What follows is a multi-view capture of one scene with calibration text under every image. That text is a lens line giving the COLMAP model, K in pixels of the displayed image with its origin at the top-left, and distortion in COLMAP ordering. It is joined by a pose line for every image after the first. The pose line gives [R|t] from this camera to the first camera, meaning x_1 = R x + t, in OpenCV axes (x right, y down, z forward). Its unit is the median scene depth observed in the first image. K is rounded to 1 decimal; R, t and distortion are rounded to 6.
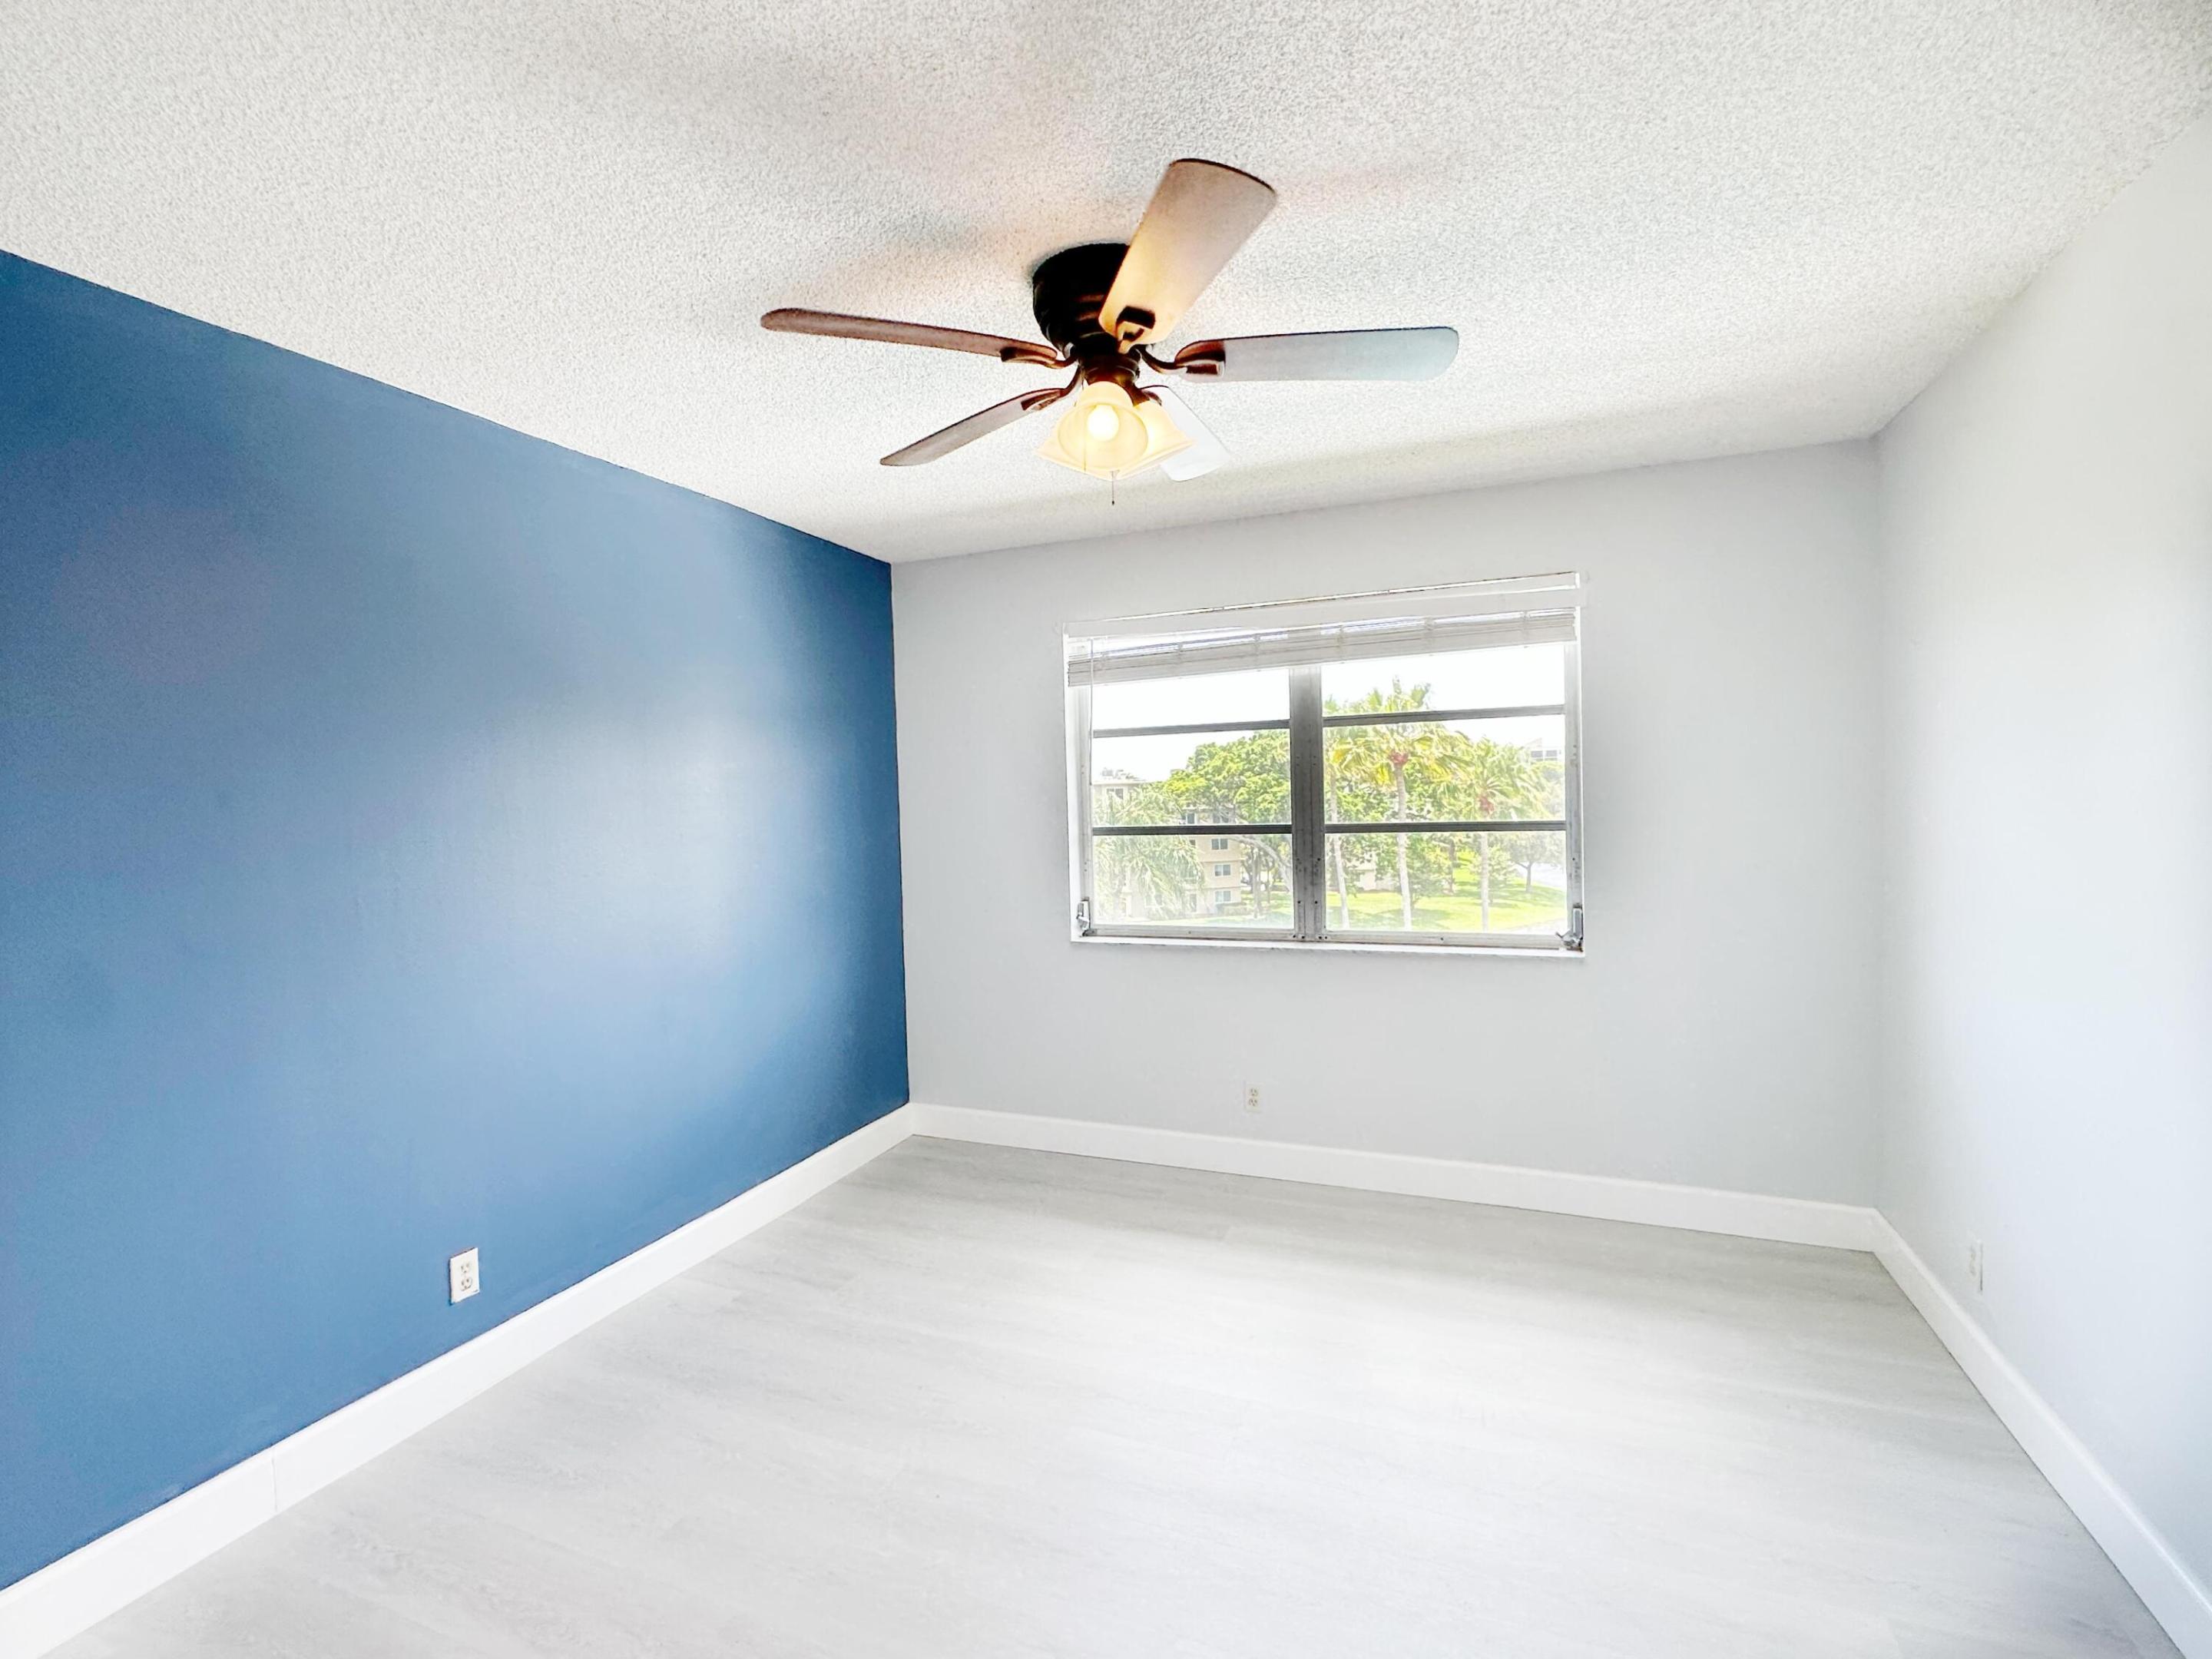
lens RADIAL K [[1011.8, 0, 1110.2], [0, 1011.8, 836.2], [0, 0, 1]] dist [-0.004319, 0.000032]
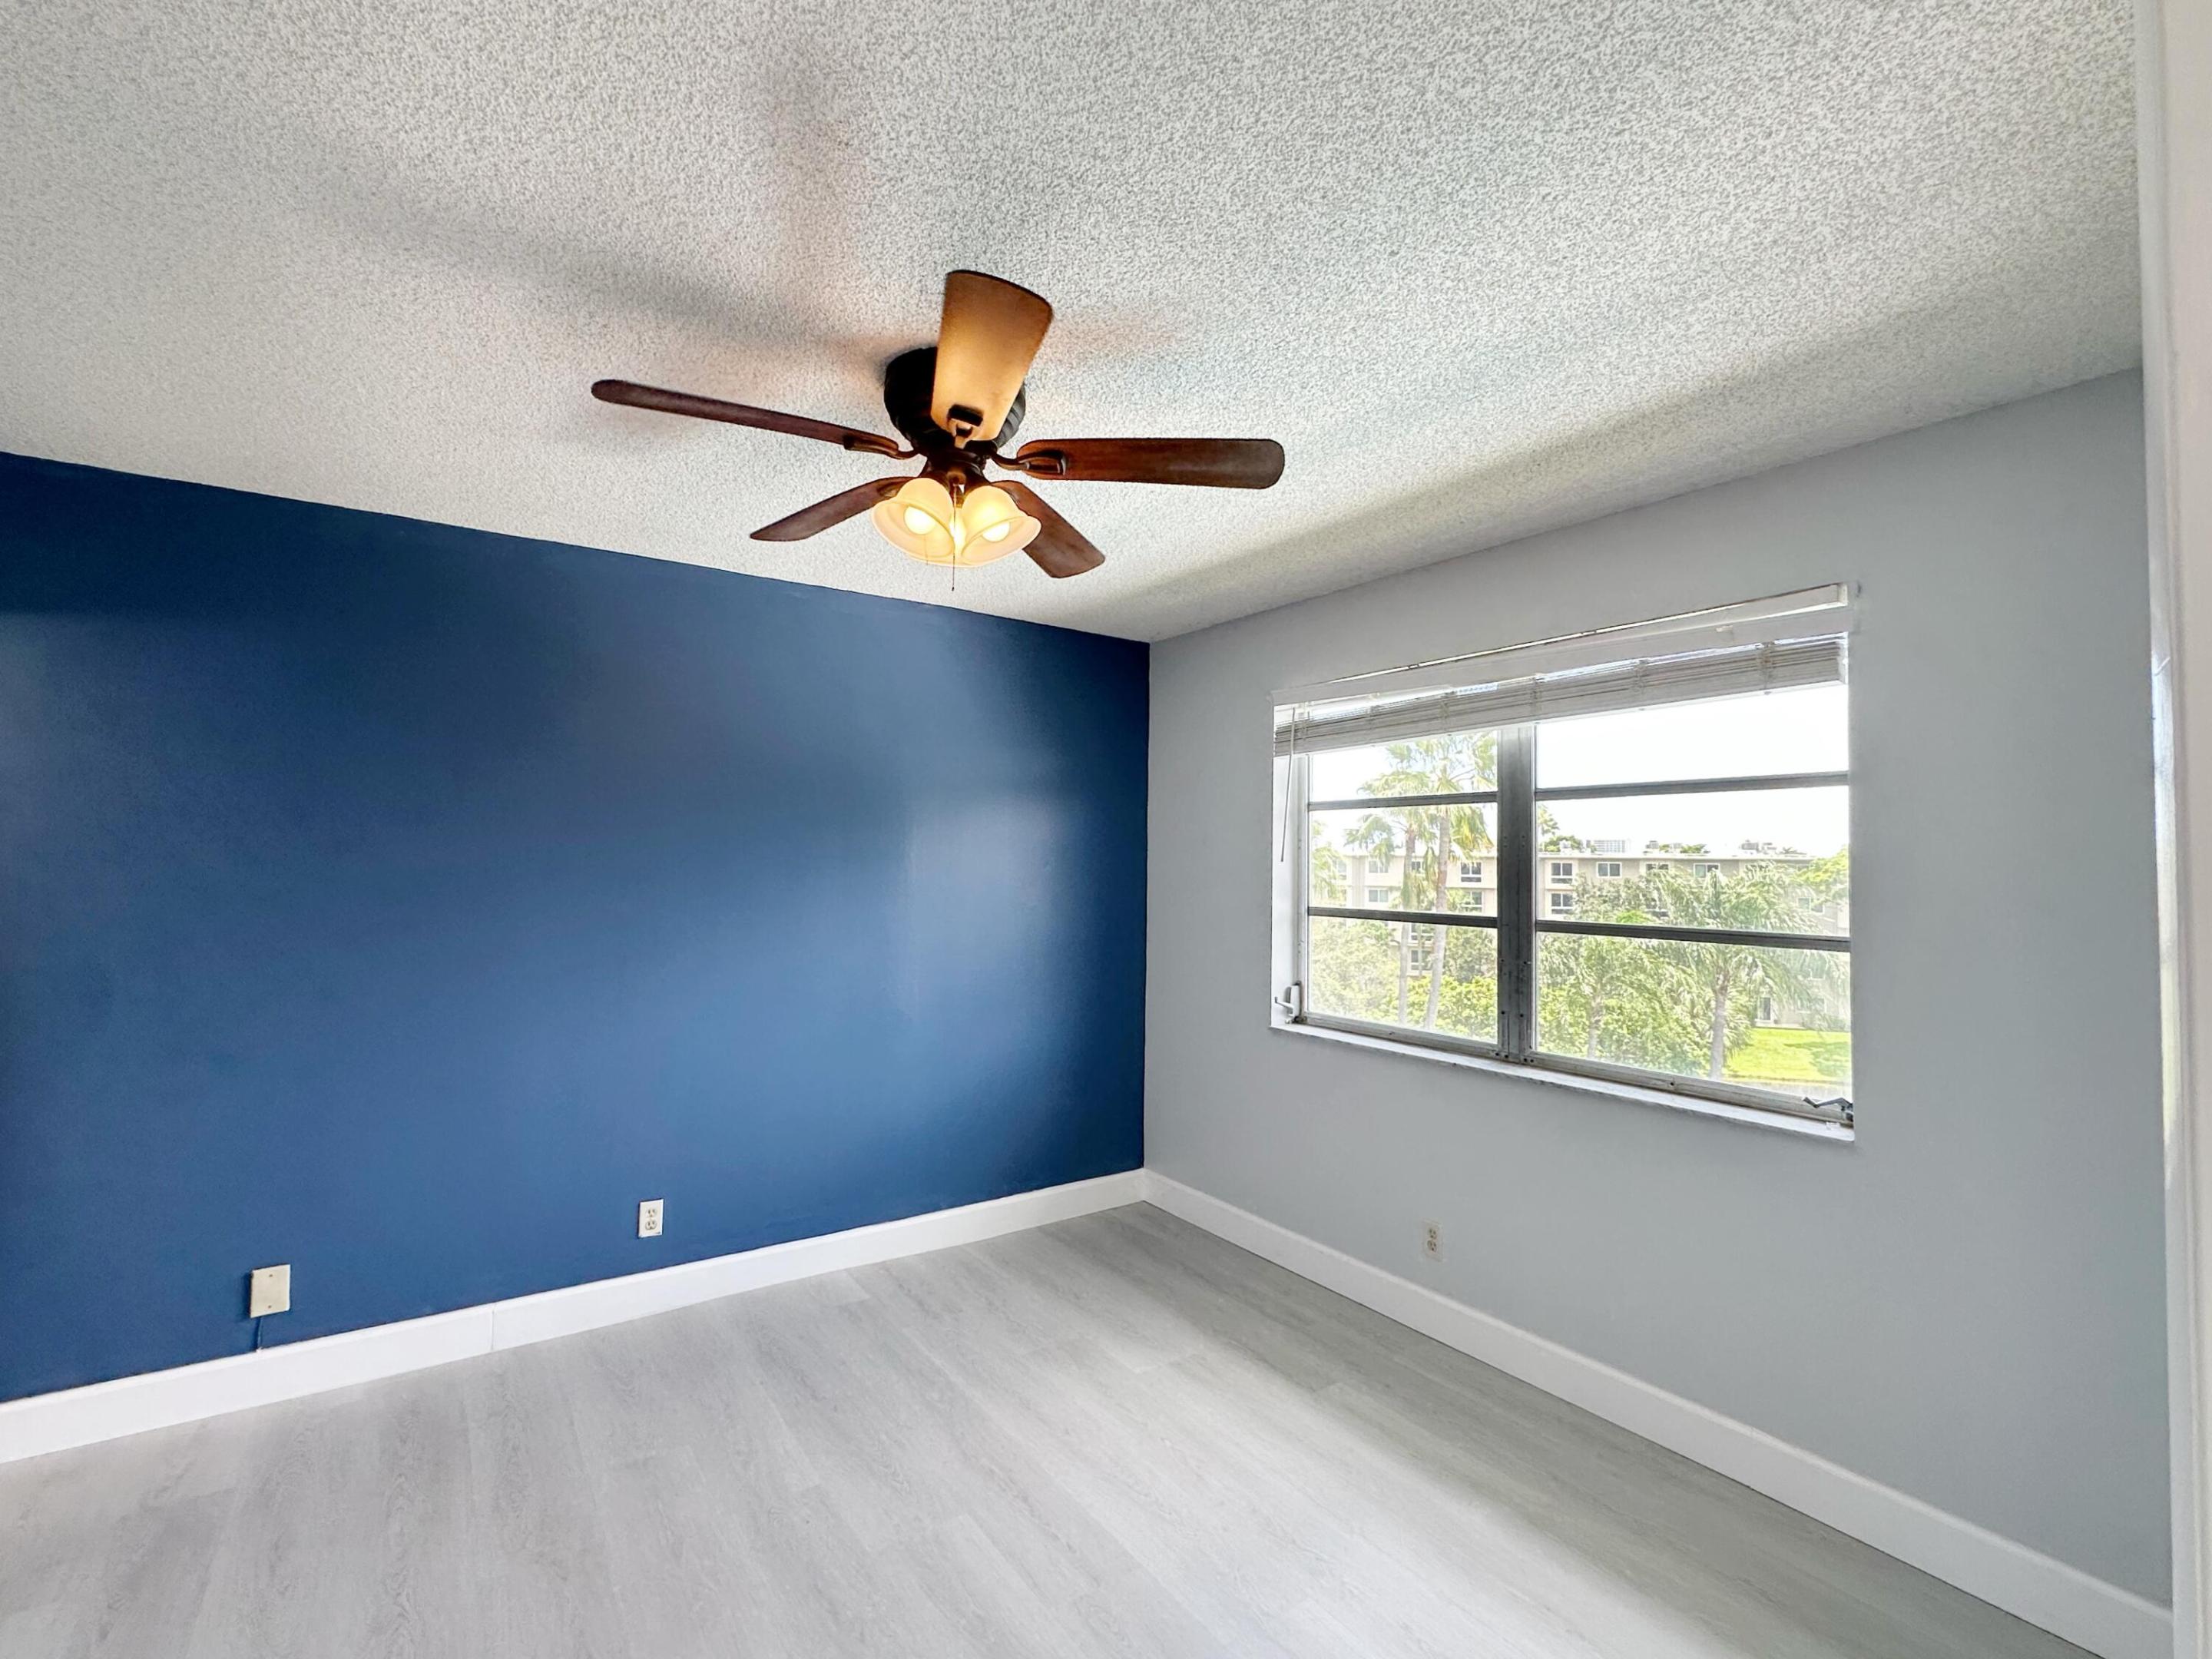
lens RADIAL K [[1016.8, 0, 1106.0], [0, 1016.8, 829.5], [0, 0, 1]] dist [-0.000208, 0.000643]
pose [[0.834332, 0.020519, -0.550881, 0.378033], [-0.059000, 0.996891, -0.052227, -0.021361], [0.548097, 0.076076, 0.832948, 0.126730]]
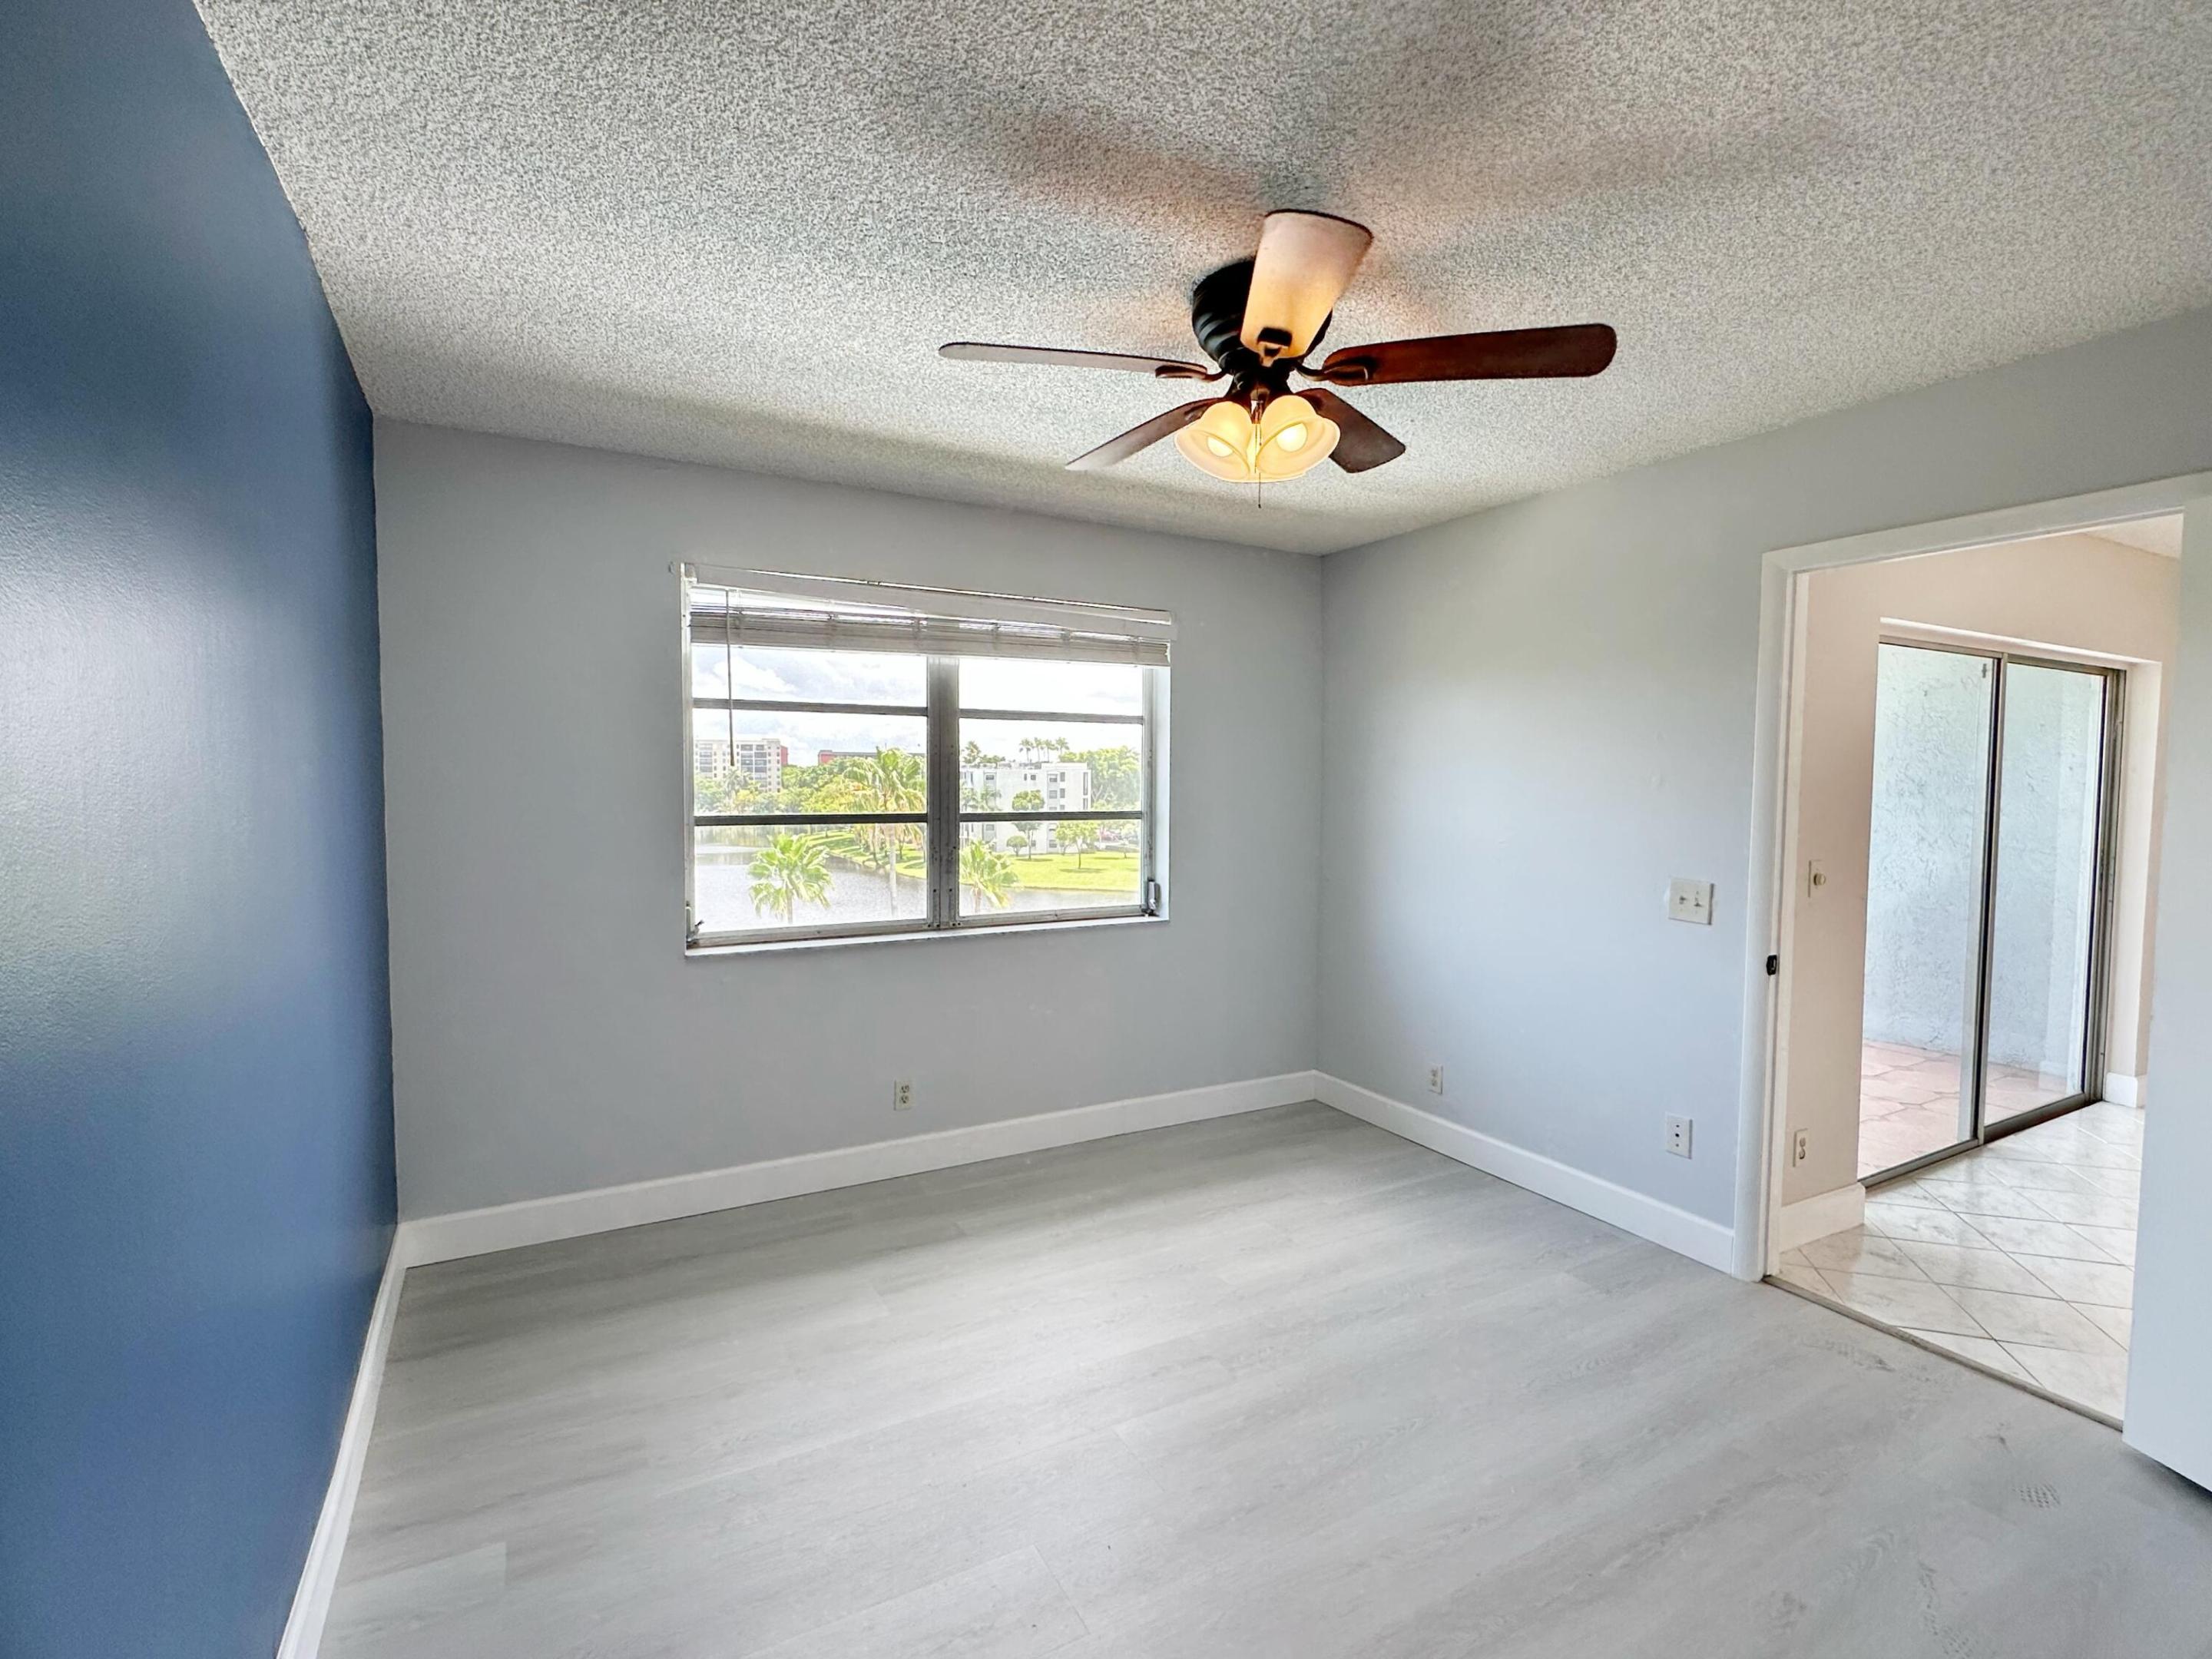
lens RADIAL K [[1014.0, 0, 1108.5], [0, 1014.0, 836.3], [0, 0, 1]] dist [-0.001279, -0.000267]
pose [[0.625486, -0.013598, 0.780117, -0.499006], [0.008629, 0.999908, 0.010510, 0.002029], [-0.780187, 0.000158, 0.625546, 0.243280]]
